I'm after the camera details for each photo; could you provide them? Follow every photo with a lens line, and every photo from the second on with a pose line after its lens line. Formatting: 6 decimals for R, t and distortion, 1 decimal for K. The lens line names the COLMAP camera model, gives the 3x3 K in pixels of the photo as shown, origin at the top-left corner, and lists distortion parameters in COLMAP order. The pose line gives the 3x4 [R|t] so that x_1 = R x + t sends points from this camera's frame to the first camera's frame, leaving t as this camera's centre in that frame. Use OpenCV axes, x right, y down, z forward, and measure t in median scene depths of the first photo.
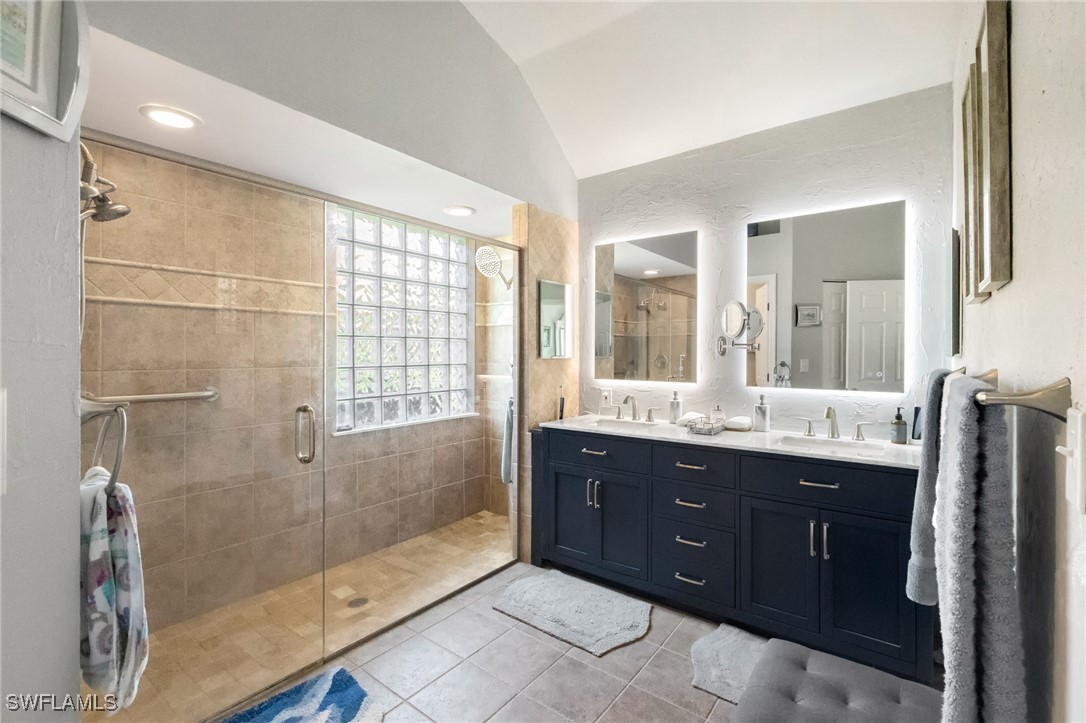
lens RADIAL K [[485.2, 0, 533.9], [0, 485.2, 353.9], [0, 0, 1]] dist [-0.002096, -0.000135]
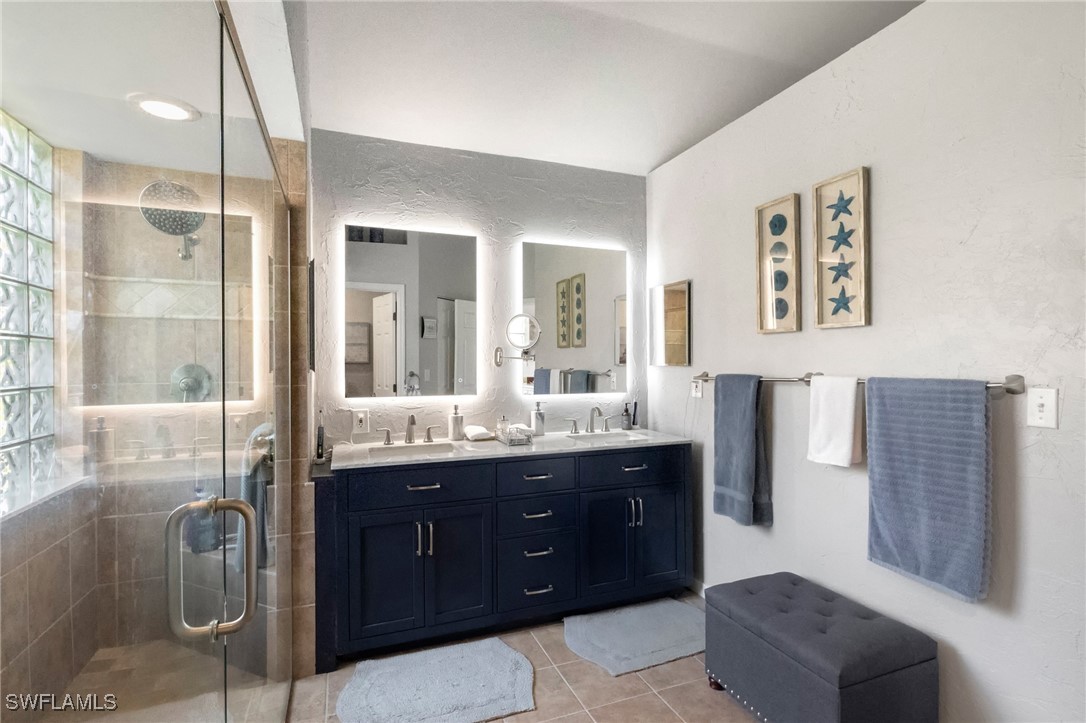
lens RADIAL K [[516.7, 0, 541.9], [0, 516.7, 360.4], [0, 0, 1]] dist [-0.001608, -0.001020]
pose [[0.511664, 0.001848, 0.859184, -0.465922], [0.003994, 0.999982, -0.004530, -0.003411], [-0.859177, 0.005750, 0.511647, 0.353017]]
